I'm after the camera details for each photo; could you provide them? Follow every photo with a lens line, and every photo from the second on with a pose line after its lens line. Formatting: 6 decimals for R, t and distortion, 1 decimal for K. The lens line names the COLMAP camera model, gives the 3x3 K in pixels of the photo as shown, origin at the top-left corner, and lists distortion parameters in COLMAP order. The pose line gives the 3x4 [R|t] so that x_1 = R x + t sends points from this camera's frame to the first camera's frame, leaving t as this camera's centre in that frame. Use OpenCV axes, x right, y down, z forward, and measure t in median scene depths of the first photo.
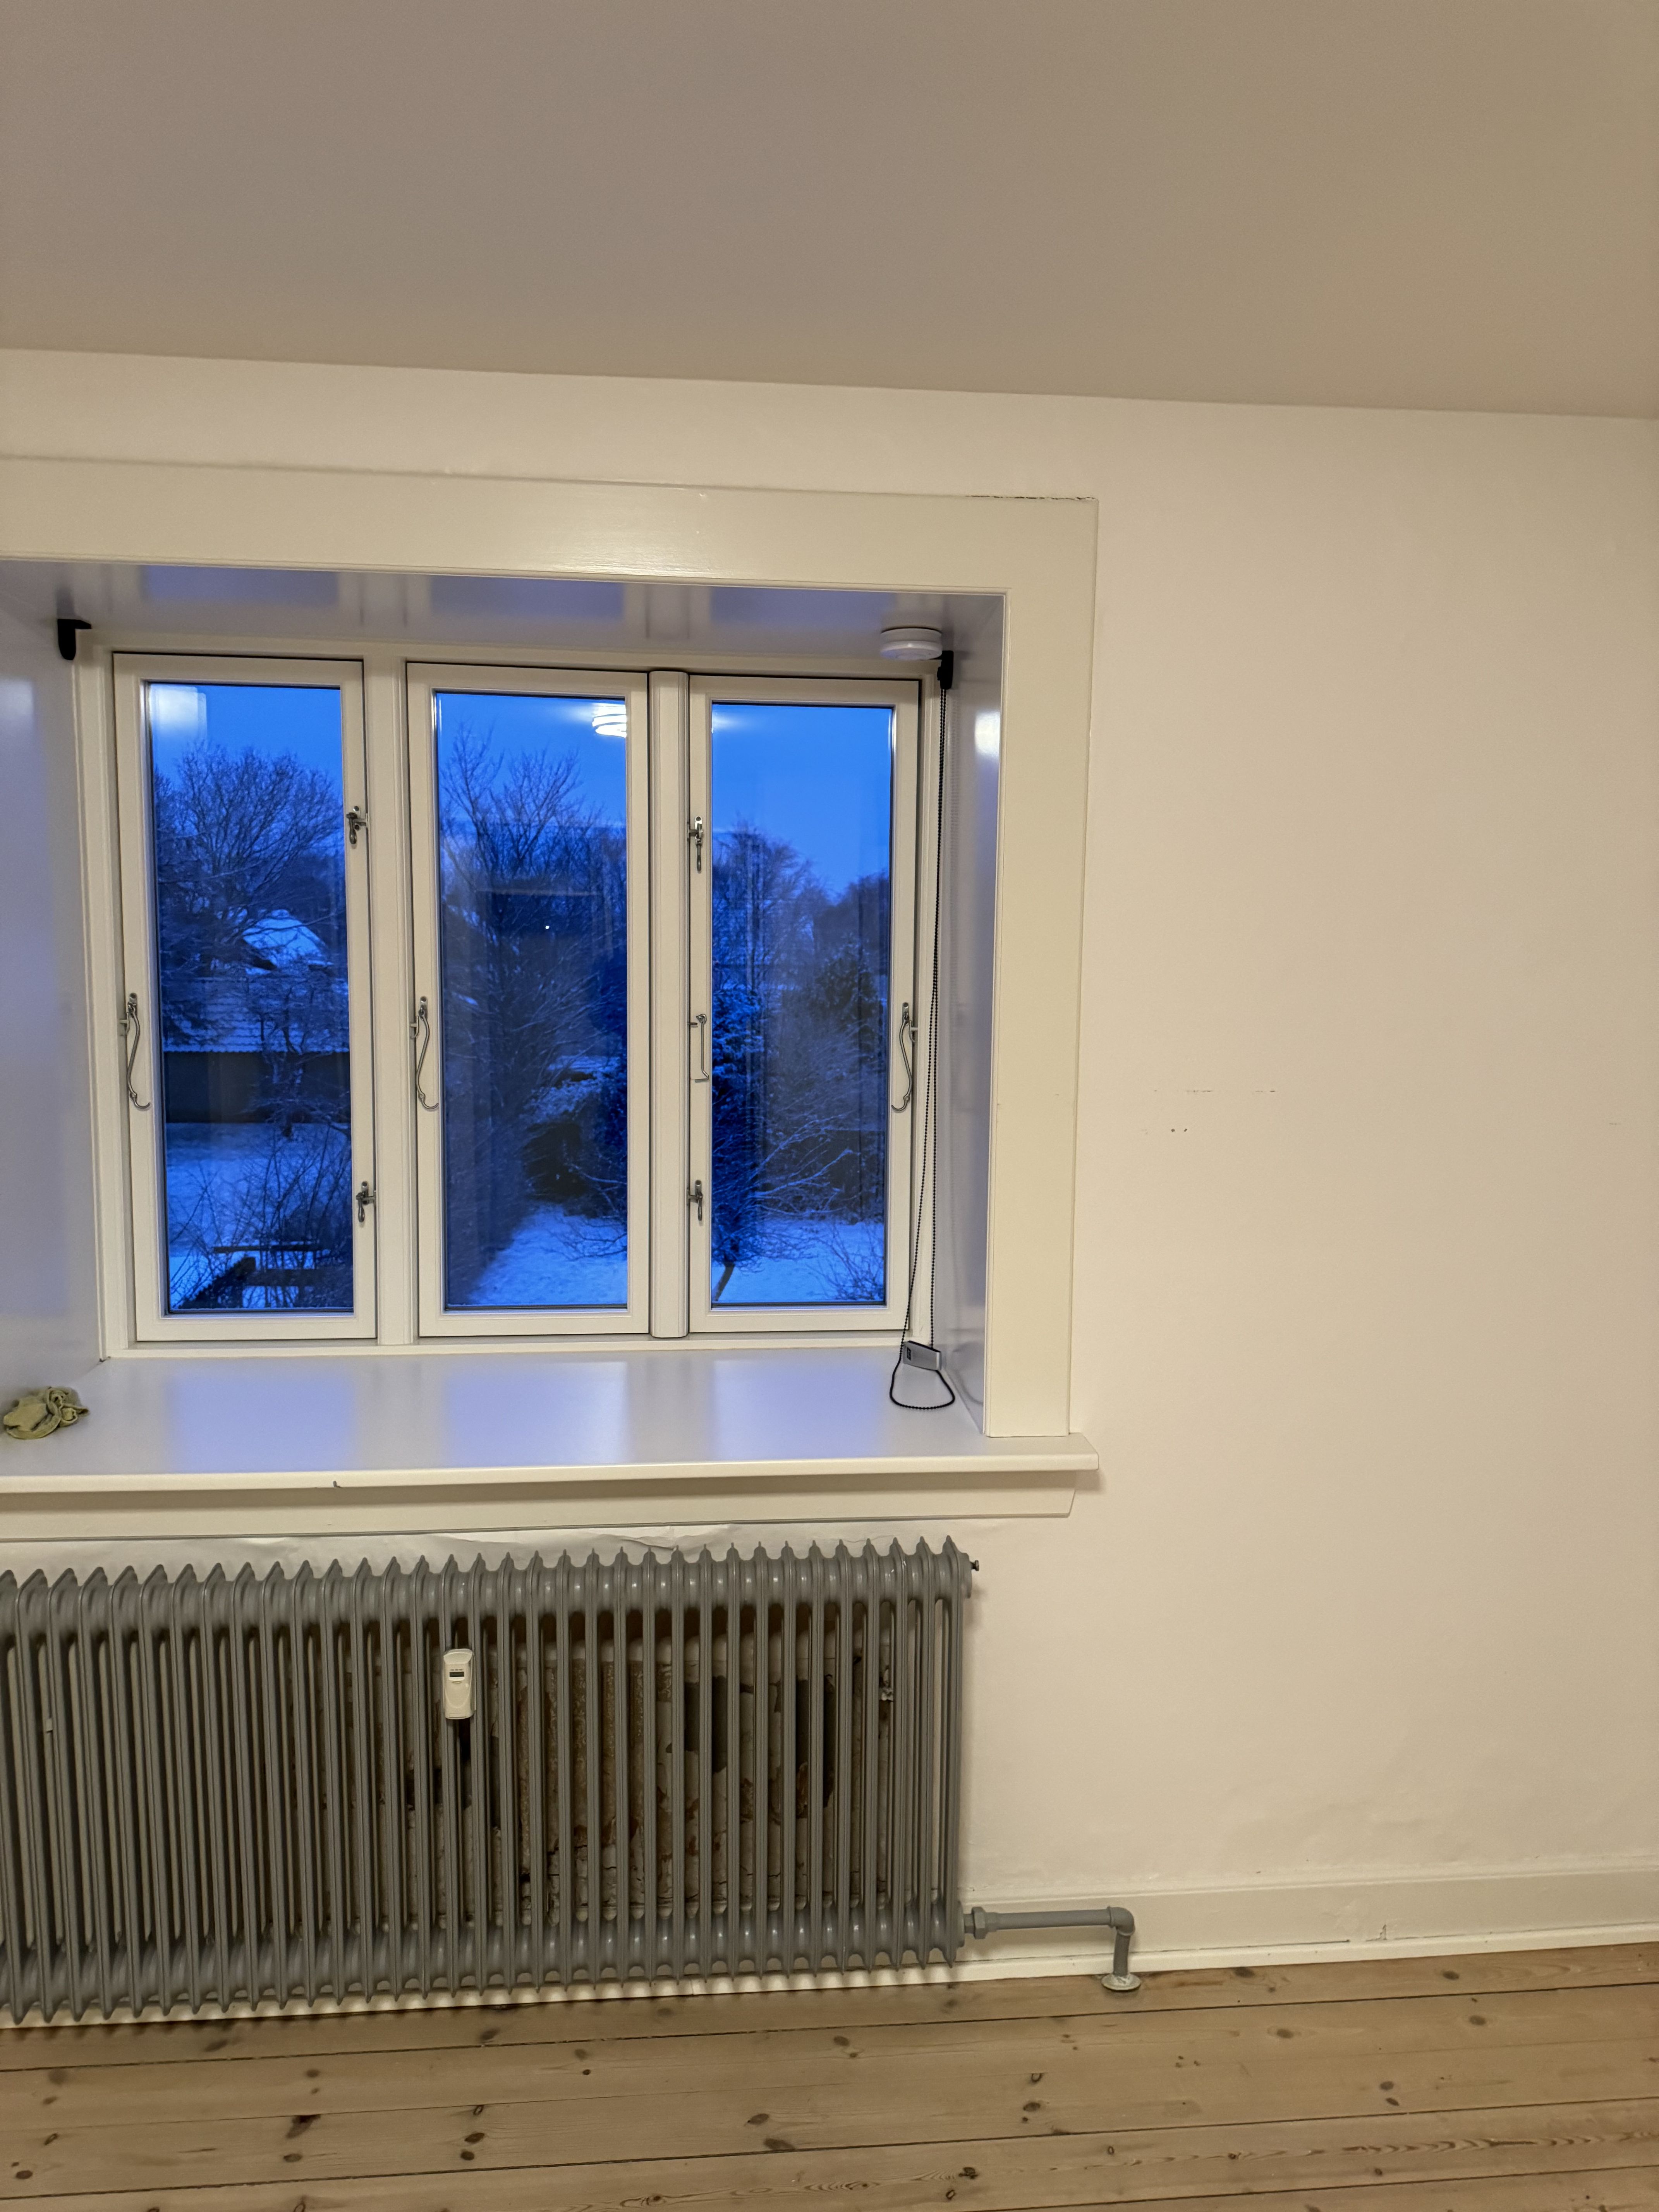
lens RADIAL K [[1524.1, 0, 824.3], [0, 1524.1, 1121.3], [0, 0, 1]] dist [0.003470, -0.005904]
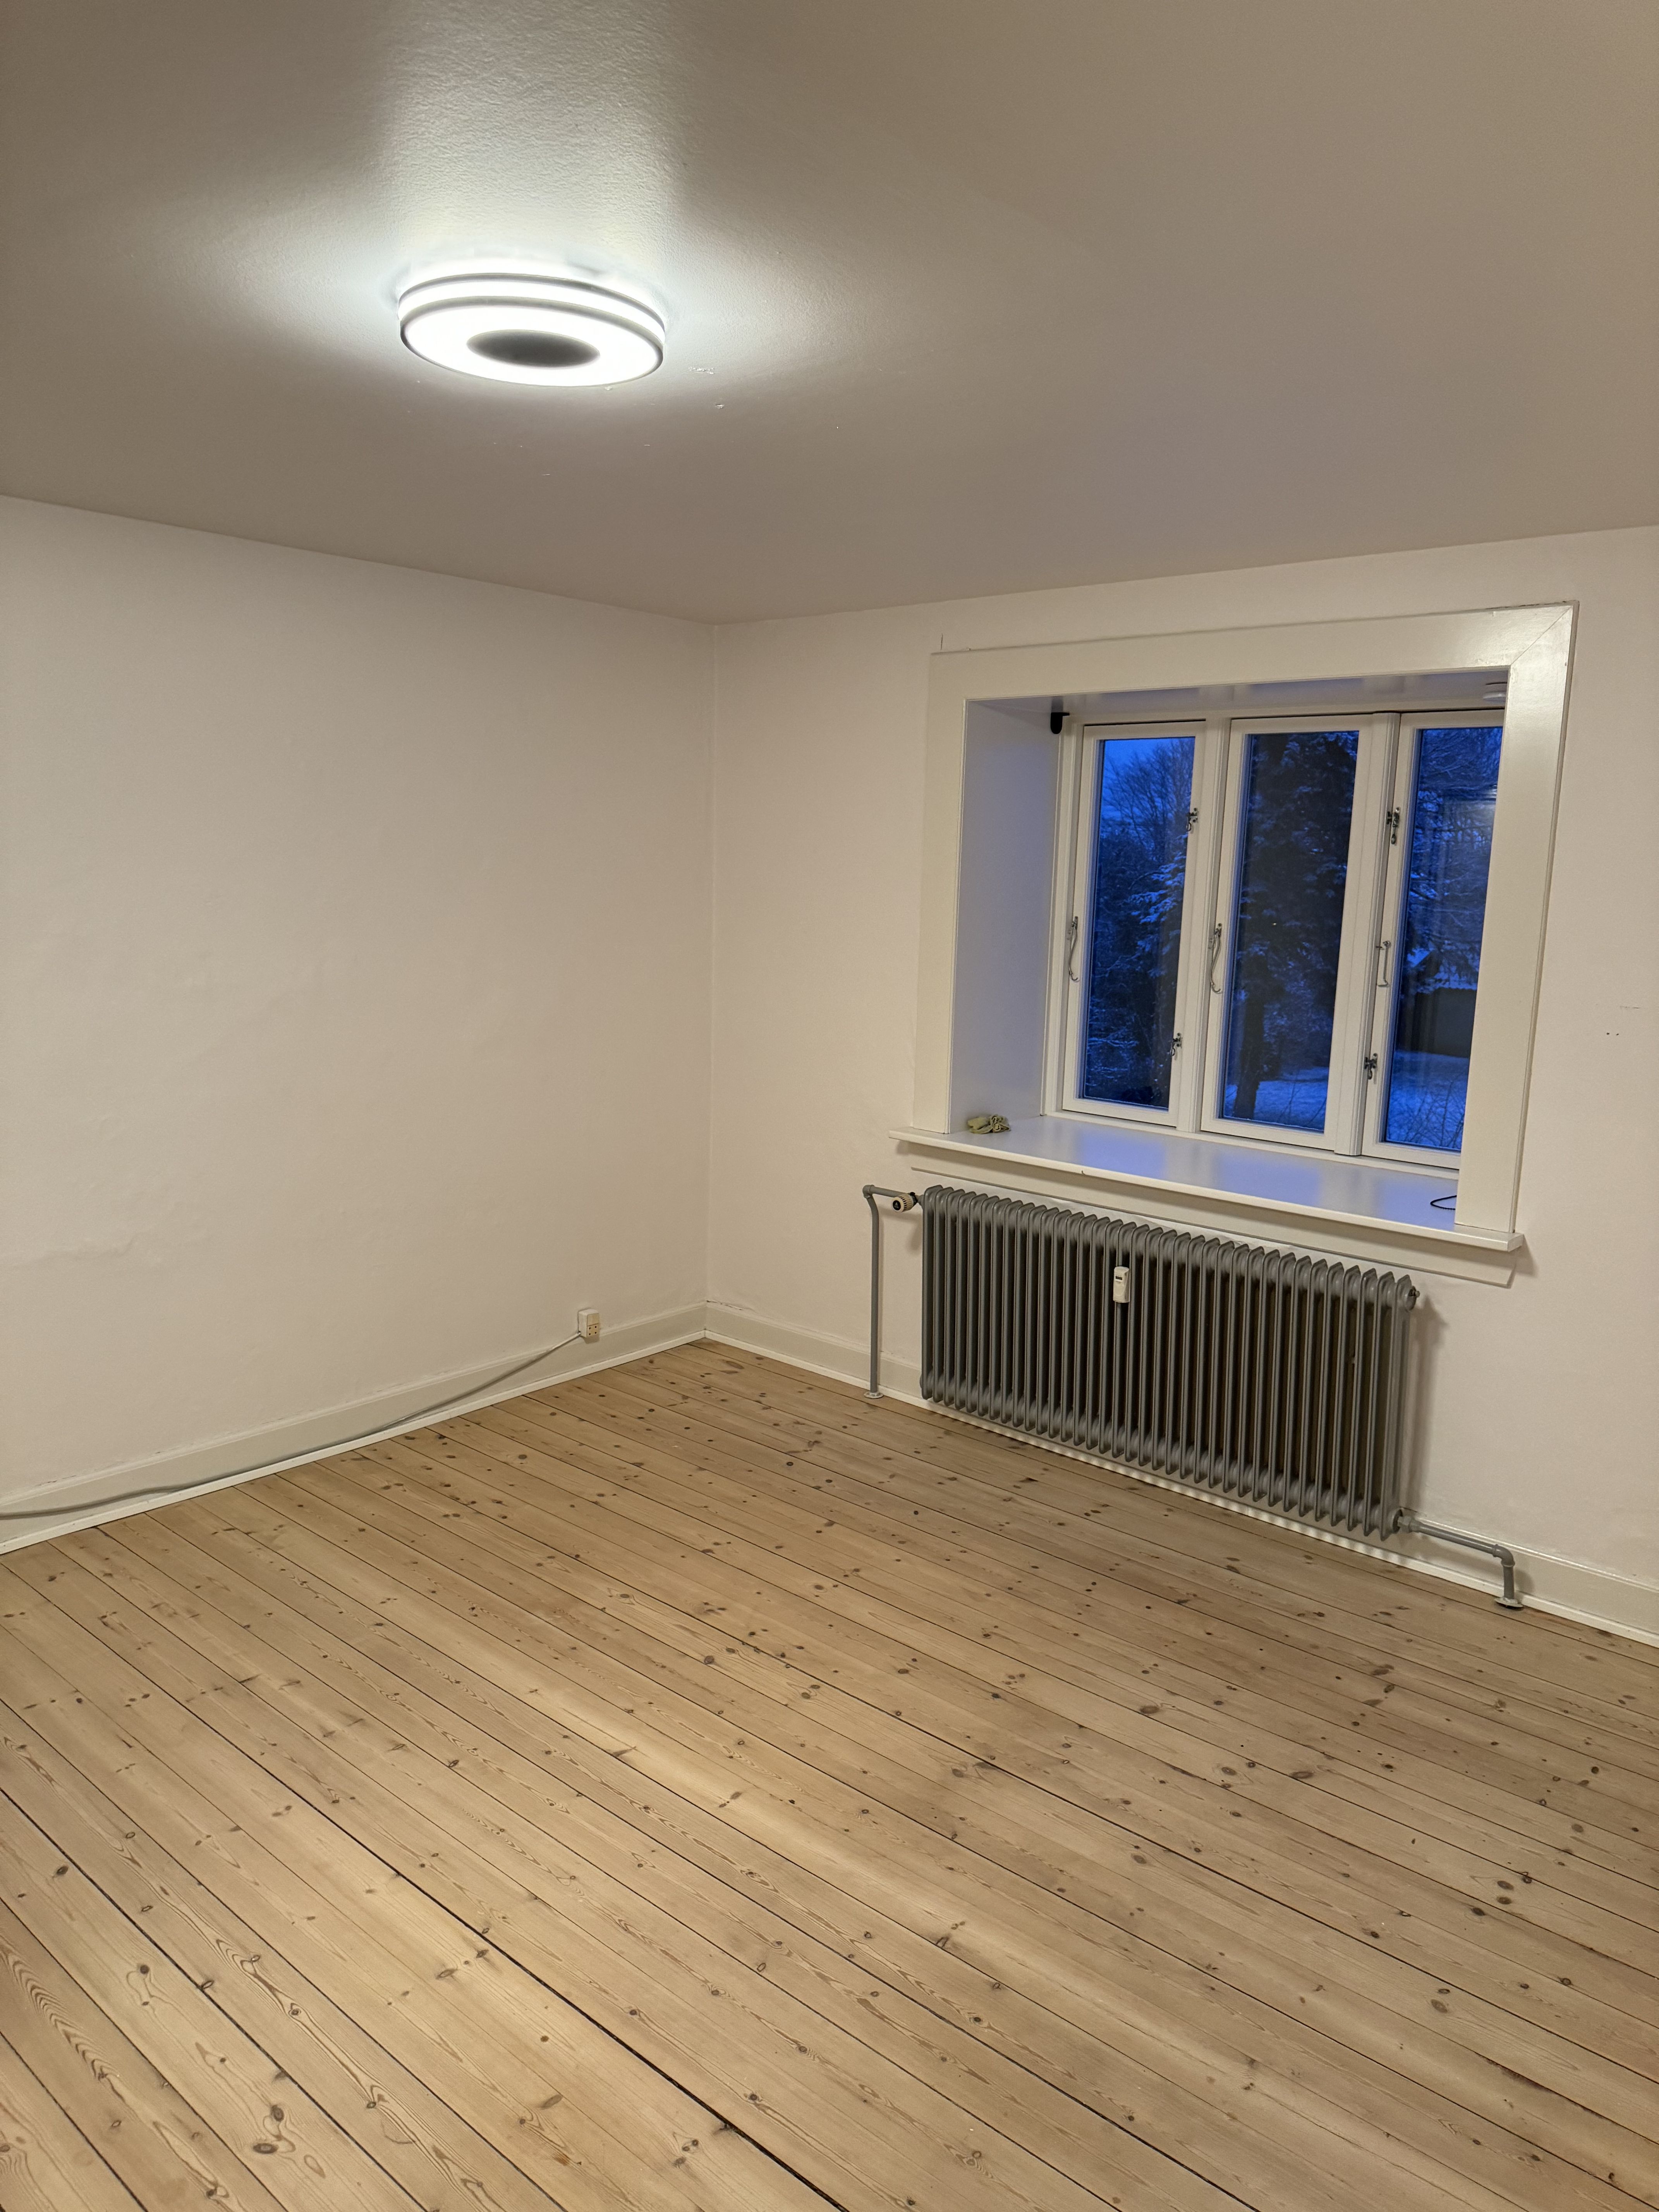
lens RADIAL K [[1524.1, 0, 824.3], [0, 1524.1, 1121.3], [0, 0, 1]] dist [0.003470, -0.005904]
pose [[0.683535, 0.128492, -0.718519, 0.763966], [-0.090950, 0.991705, 0.090824, 0.024070], [0.724229, 0.003268, 0.689551, -0.523827]]
